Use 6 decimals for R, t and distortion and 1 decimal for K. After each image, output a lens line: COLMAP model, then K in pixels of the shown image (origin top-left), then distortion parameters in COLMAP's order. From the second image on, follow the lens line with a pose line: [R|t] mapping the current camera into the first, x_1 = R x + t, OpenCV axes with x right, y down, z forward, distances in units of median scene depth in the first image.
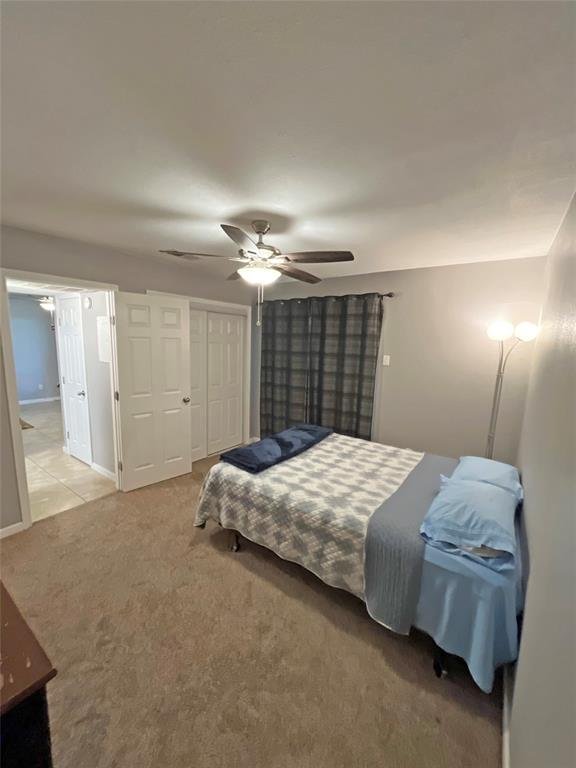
lens RADIAL K [[301.4, 0, 288.9], [0, 301.4, 396.9], [0, 0, 1]] dist [-0.000431, 0.000056]
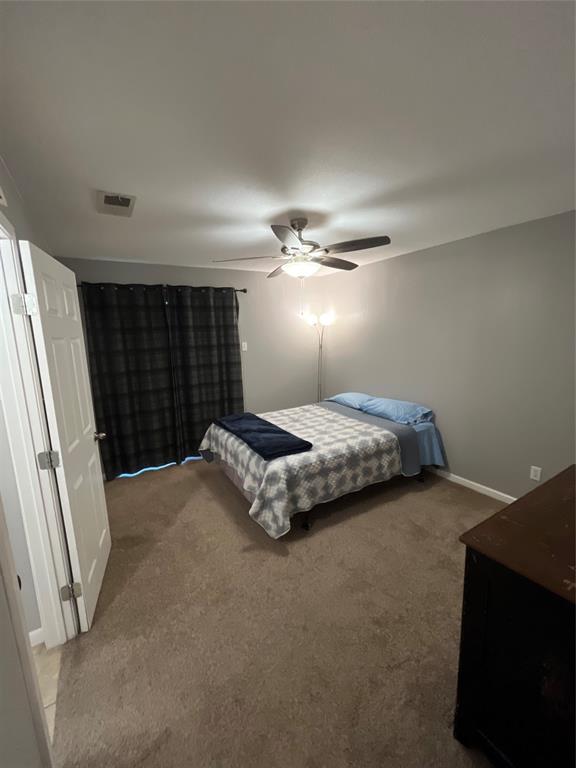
lens RADIAL K [[309.9, 0, 286.8], [0, 309.9, 385.2], [0, 0, 1]] dist [-0.000753, 0.000160]
pose [[0.407788, -0.205276, 0.889702, -1.148630], [0.214659, 0.968644, 0.125103, -0.143207], [-0.887485, 0.139967, 0.439066, 0.551681]]
